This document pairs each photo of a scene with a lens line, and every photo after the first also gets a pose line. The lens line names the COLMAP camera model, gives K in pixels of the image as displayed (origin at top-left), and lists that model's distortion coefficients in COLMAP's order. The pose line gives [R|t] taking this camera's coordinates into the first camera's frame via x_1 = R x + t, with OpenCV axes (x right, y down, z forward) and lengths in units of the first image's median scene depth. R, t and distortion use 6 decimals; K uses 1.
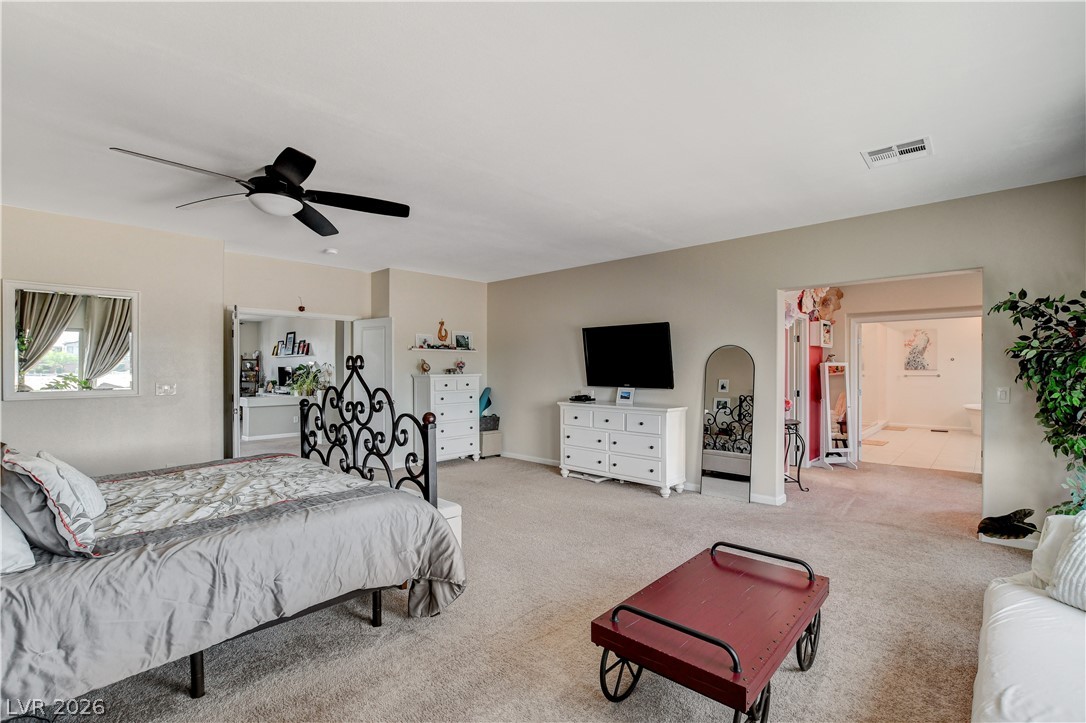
lens RADIAL K [[492.0, 0, 543.1], [0, 492.0, 366.0], [0, 0, 1]] dist [-0.018101, 0.000304]
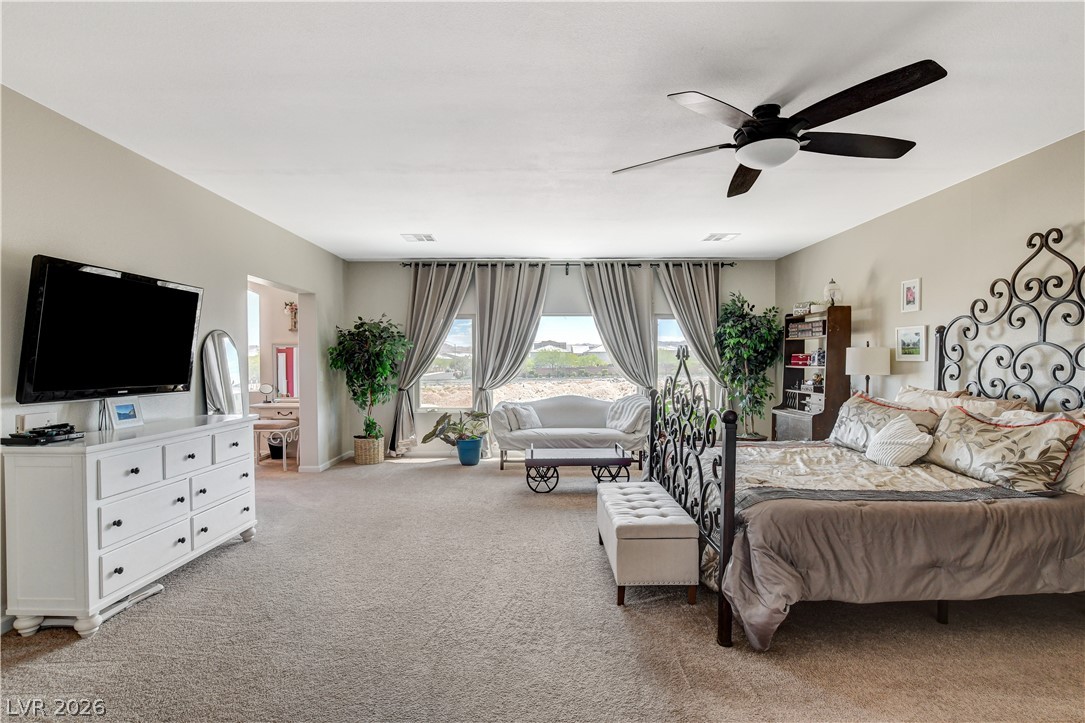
lens RADIAL K [[552.0, 0, 541.5], [0, 552.0, 363.6], [0, 0, 1]] dist [-0.014694, 0.000215]
pose [[-0.682957, -0.002706, 0.730453, -0.590618], [-0.002112, 0.999996, 0.001730, 0.008241], [-0.730455, -0.000362, -0.682960, 1.168554]]
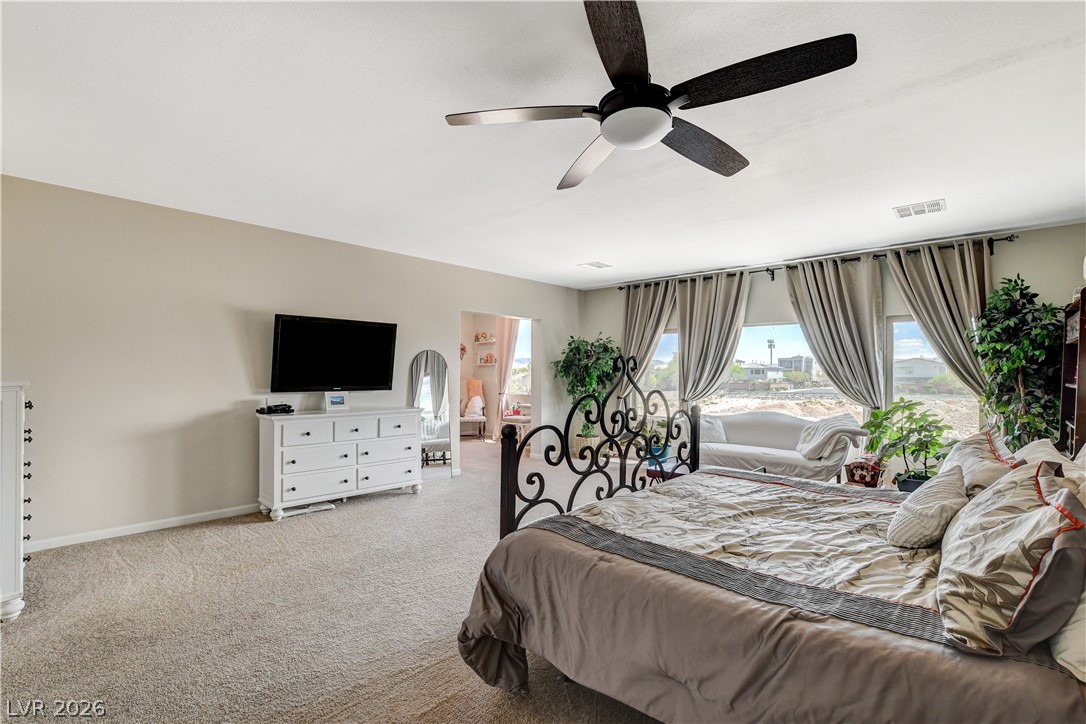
lens RADIAL K [[492.0, 0, 541.7], [0, 492.0, 366.7], [0, 0, 1]] dist [-0.018101, 0.000304]
pose [[-0.002222, 0.010675, 0.999941, -0.757833], [-0.012051, 0.999870, -0.010701, 0.005464], [-0.999925, -0.012074, -0.002094, 0.700713]]
